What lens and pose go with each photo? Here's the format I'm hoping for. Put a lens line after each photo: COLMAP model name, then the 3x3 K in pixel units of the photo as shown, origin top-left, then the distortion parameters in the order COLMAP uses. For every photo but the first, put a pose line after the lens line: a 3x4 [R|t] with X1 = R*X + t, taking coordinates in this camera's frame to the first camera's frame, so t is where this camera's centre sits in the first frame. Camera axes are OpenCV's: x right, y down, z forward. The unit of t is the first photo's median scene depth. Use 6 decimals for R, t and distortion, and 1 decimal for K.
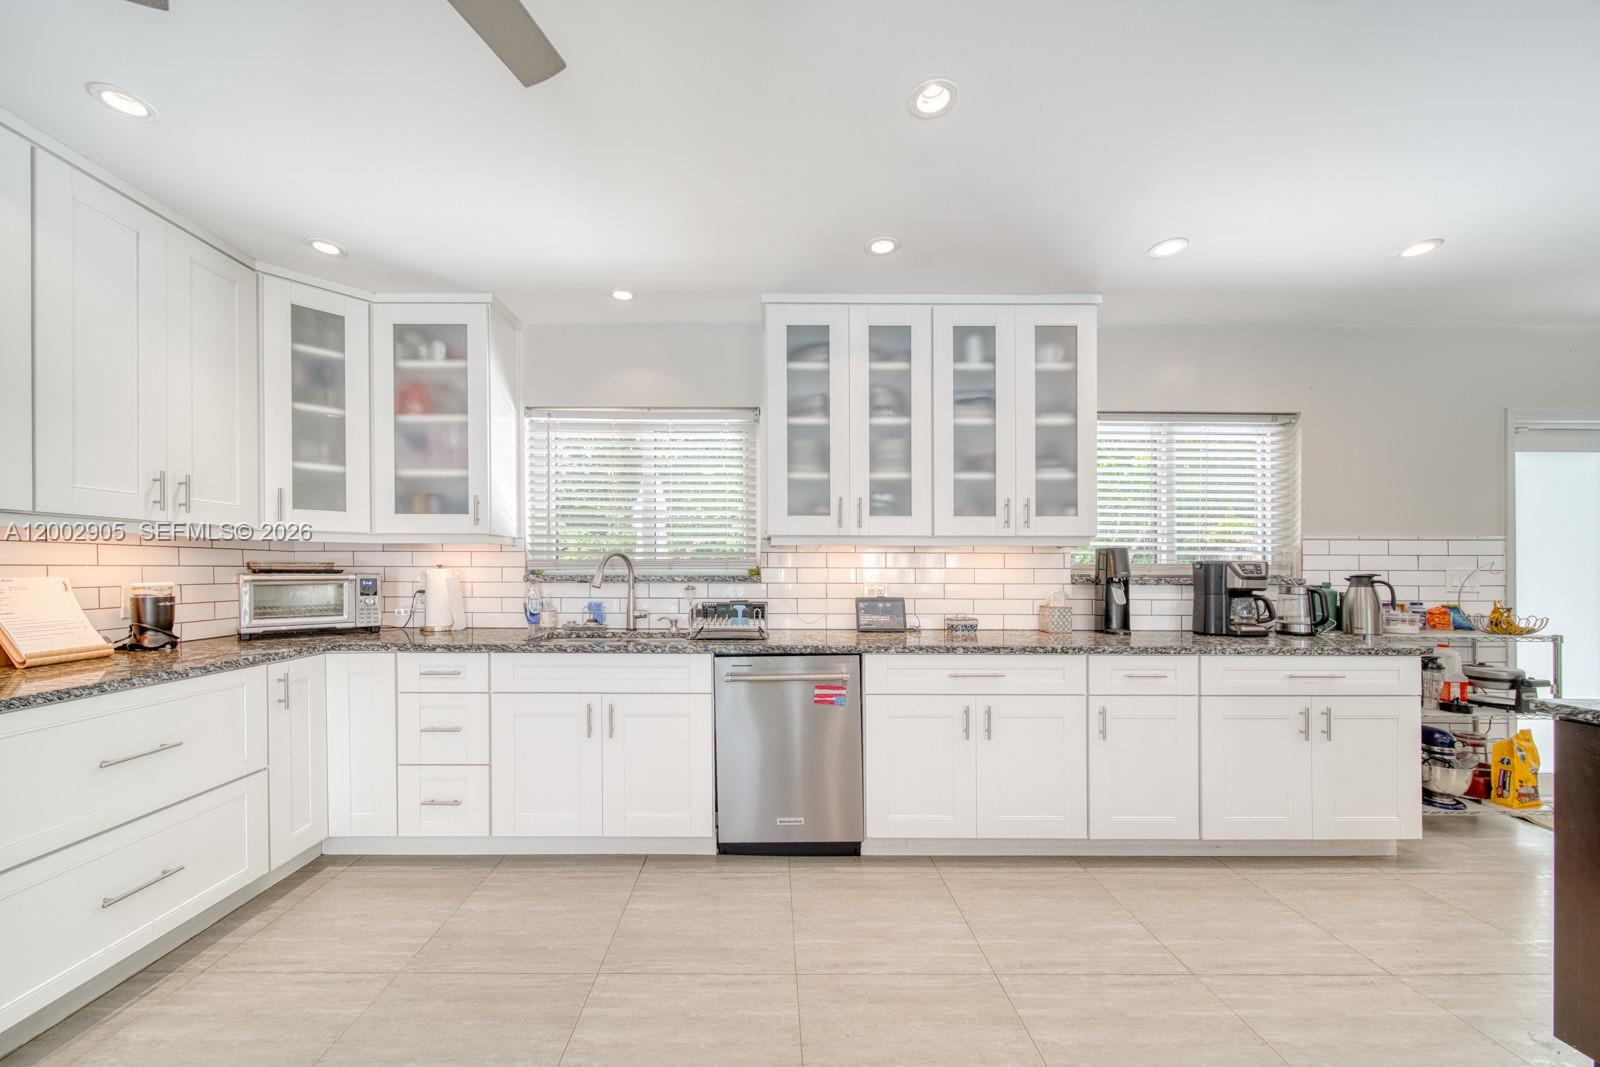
lens RADIAL K [[611.3, 0, 797.2], [0, 611.3, 580.7], [0, 0, 1]] dist [-0.000434, -0.000046]
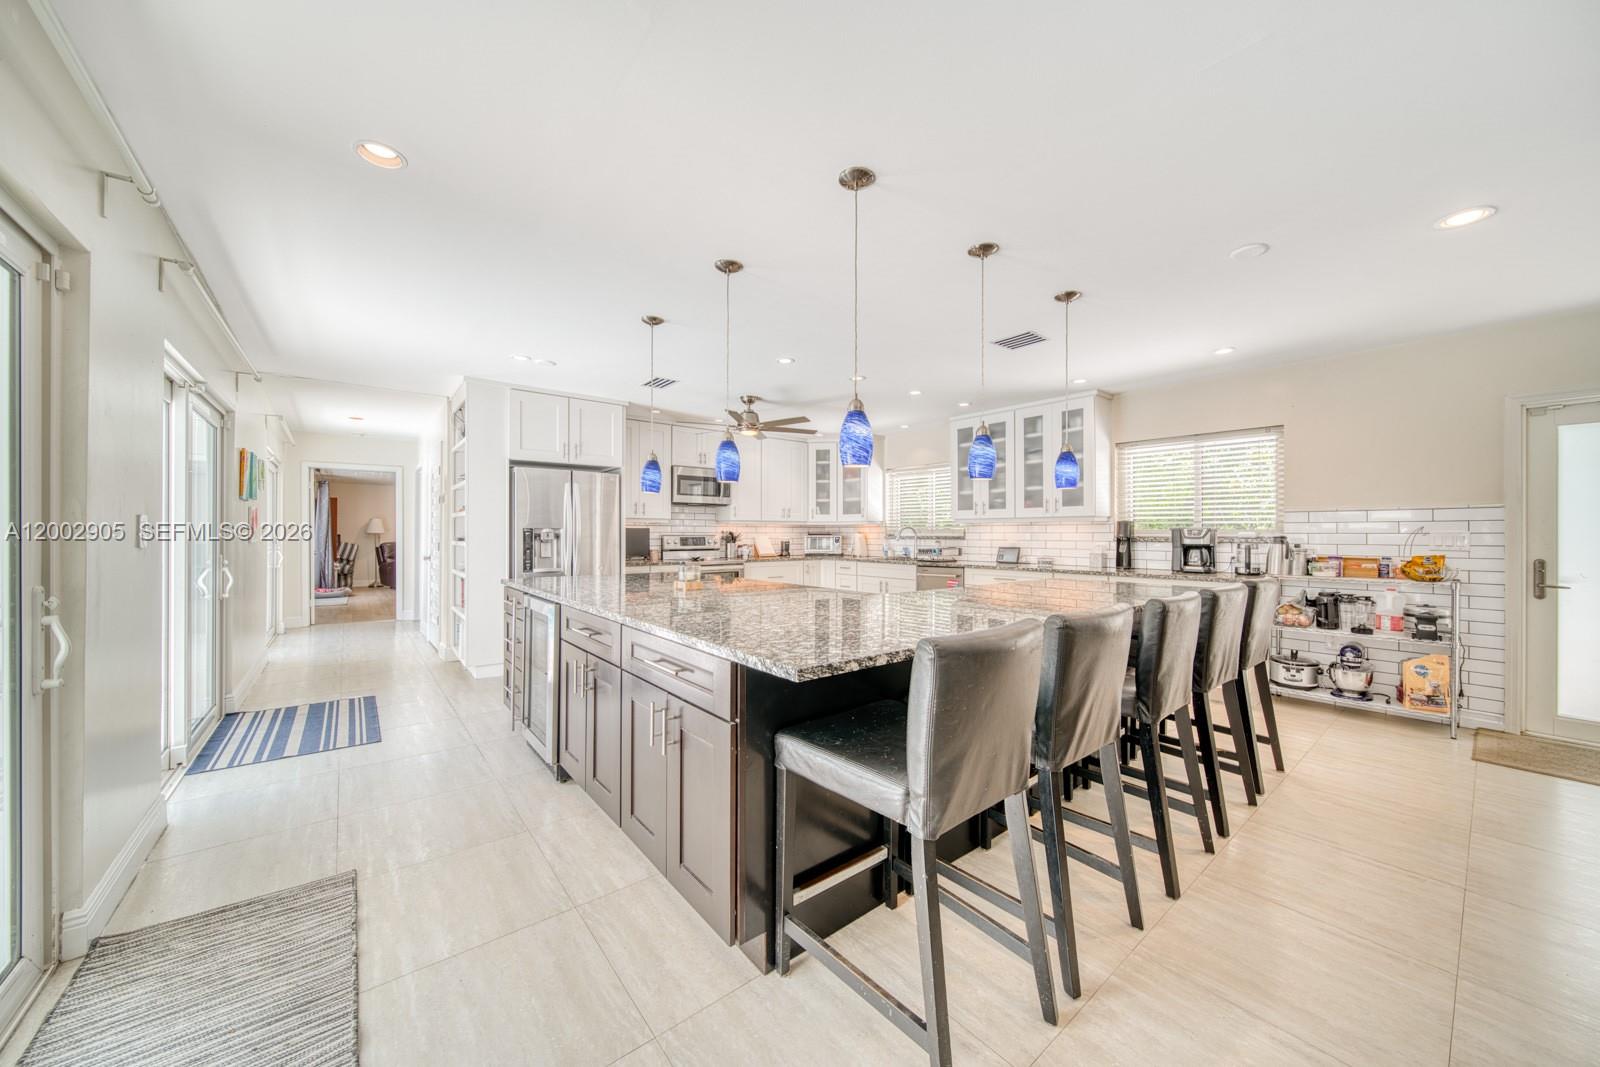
lens RADIAL K [[575.4, 0, 800.0], [0, 575.4, 533.5], [0, 0, 1]] dist [0.000780, -0.000154]
pose [[0.631297, -0.002419, -0.775538, 1.287738], [-0.016669, 0.999722, -0.016687, 0.028283], [0.775362, 0.023462, 0.631081, -0.841943]]
